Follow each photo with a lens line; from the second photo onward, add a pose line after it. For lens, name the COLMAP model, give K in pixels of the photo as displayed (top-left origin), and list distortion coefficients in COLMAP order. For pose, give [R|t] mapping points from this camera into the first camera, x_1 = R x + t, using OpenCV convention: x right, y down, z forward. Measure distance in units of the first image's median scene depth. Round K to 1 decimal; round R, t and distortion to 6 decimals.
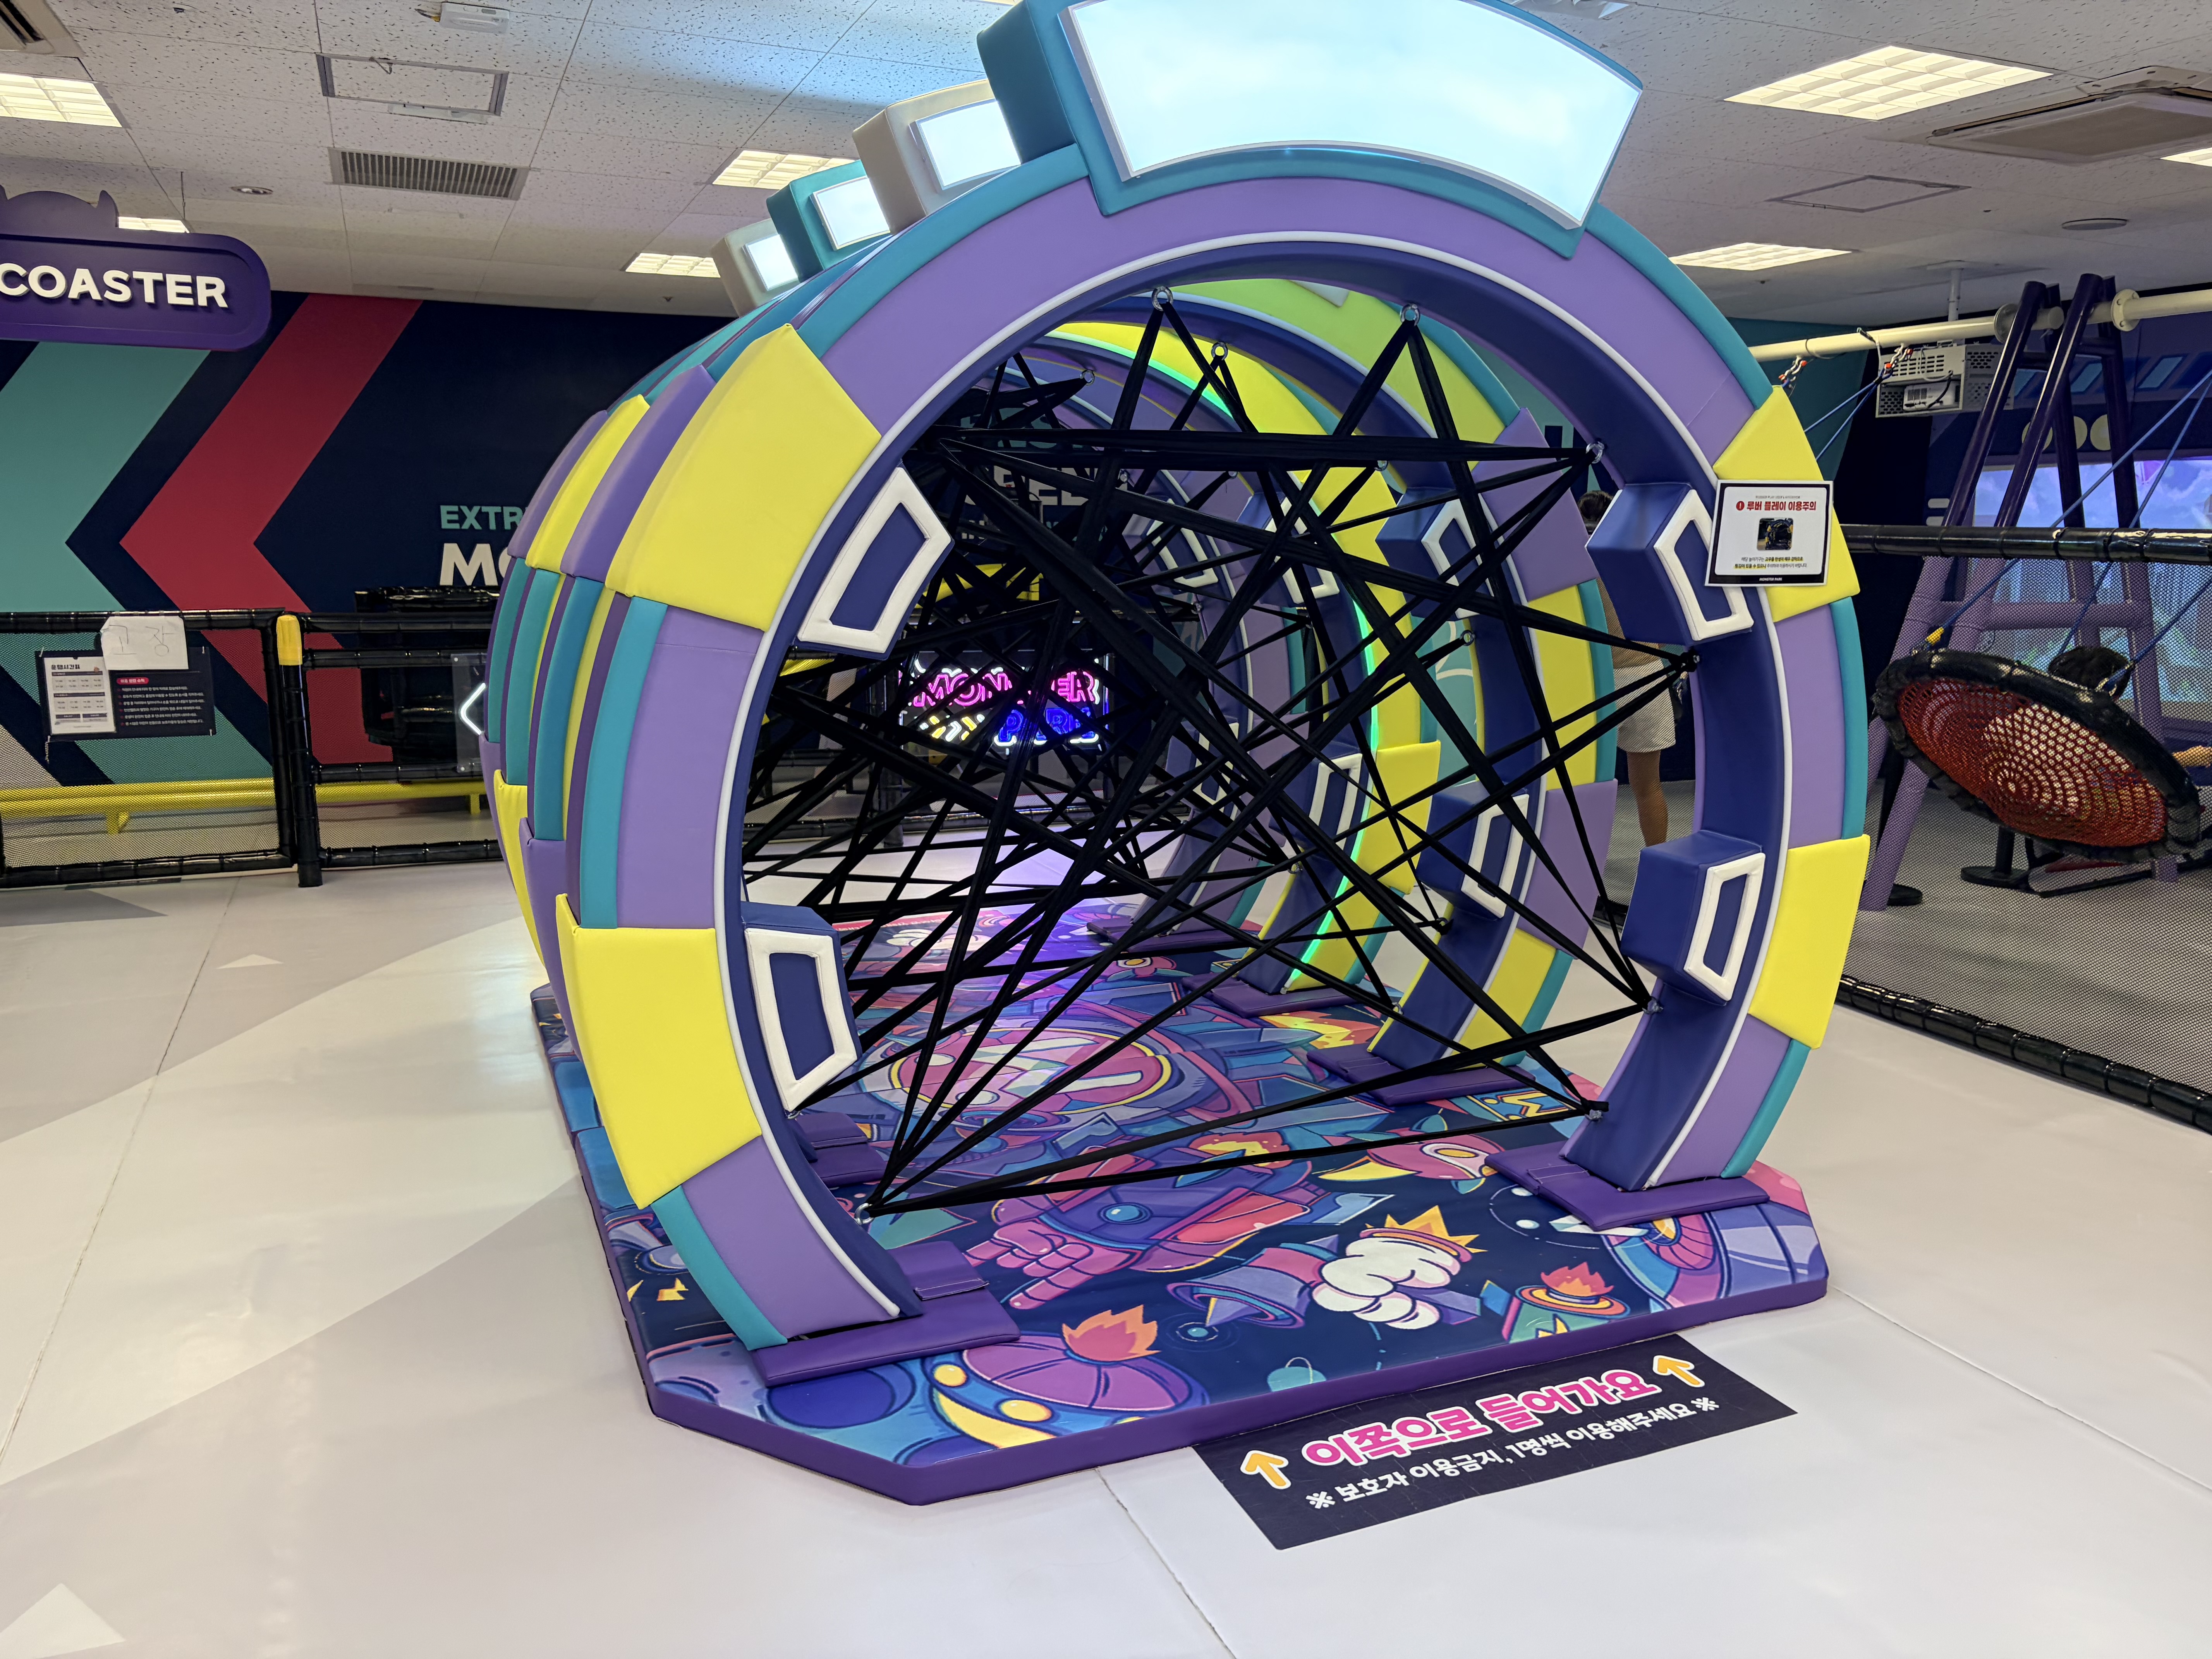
lens RADIAL K [[1673.5, 0, 1114.5], [0, 1673.5, 812.6], [0, 0, 1]] dist [0.010358, -0.008865]
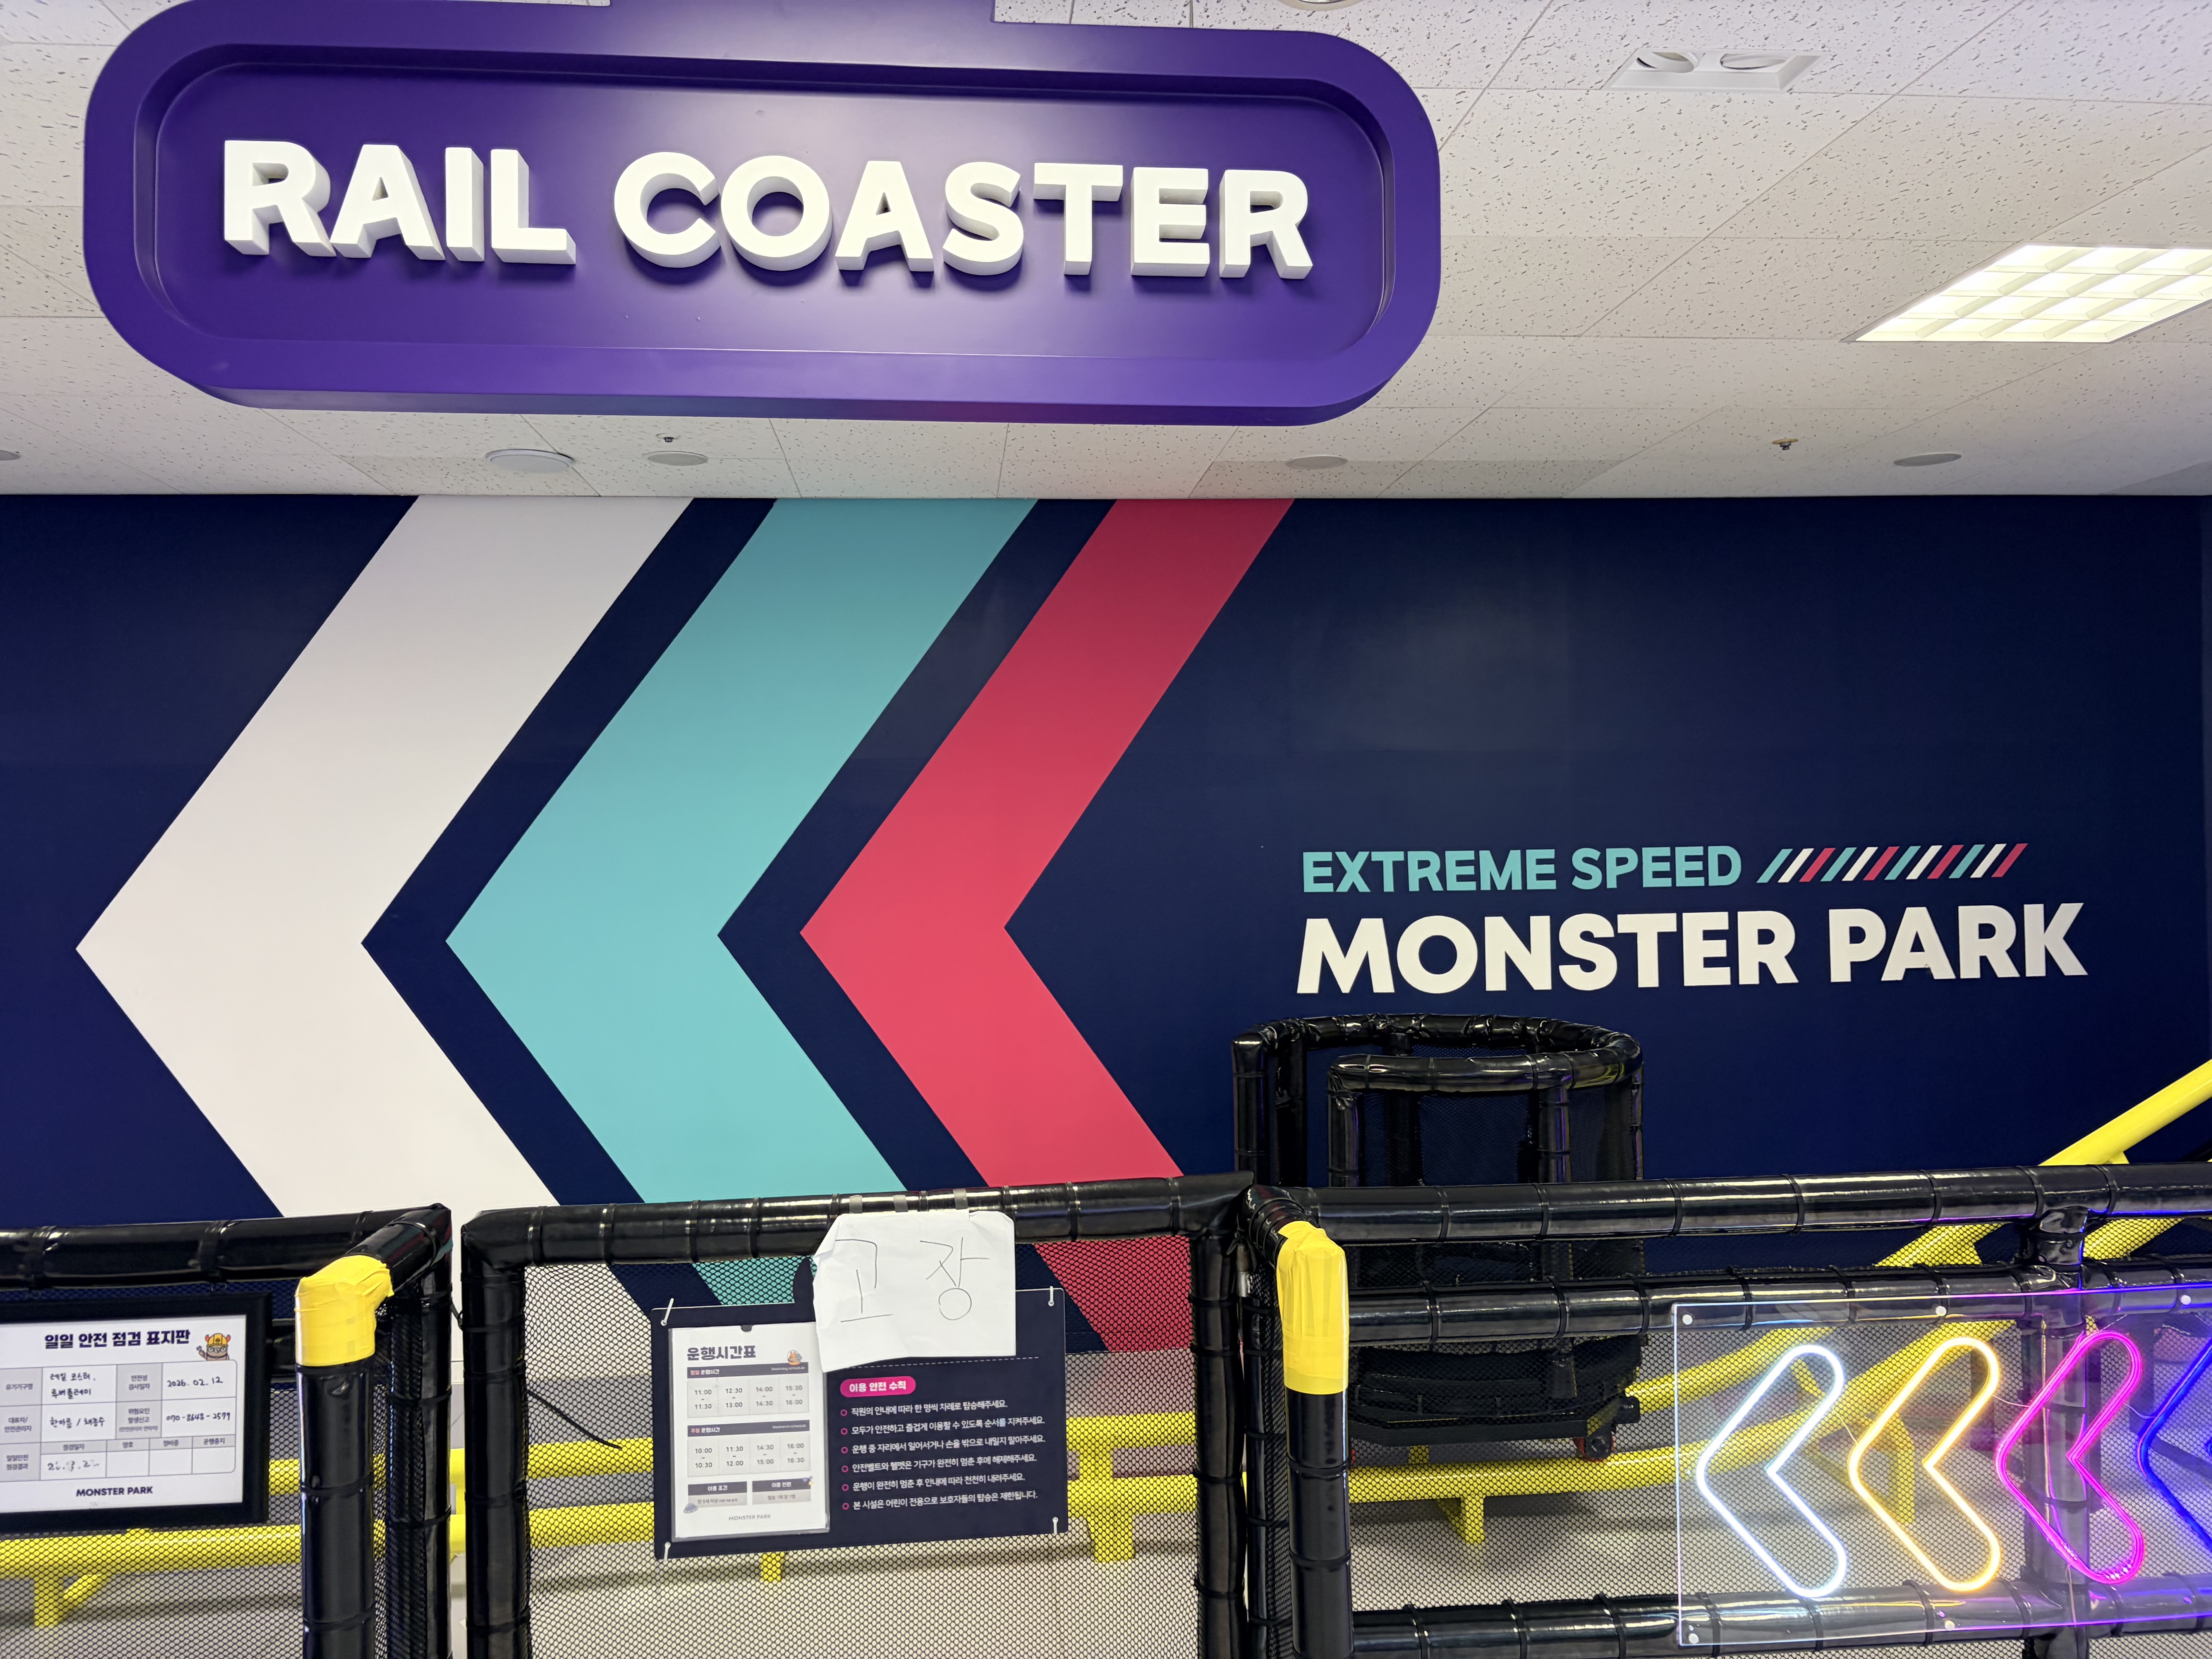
lens RADIAL K [[1673.5, 0, 1100.9], [0, 1673.5, 832.3], [0, 0, 1]] dist [0.010358, -0.008865]
pose [[0.951298, -0.021990, -0.307488, -0.428604], [-0.029399, 0.986435, -0.161500, -0.141814], [0.306869, 0.162674, 0.937747, 0.659647]]
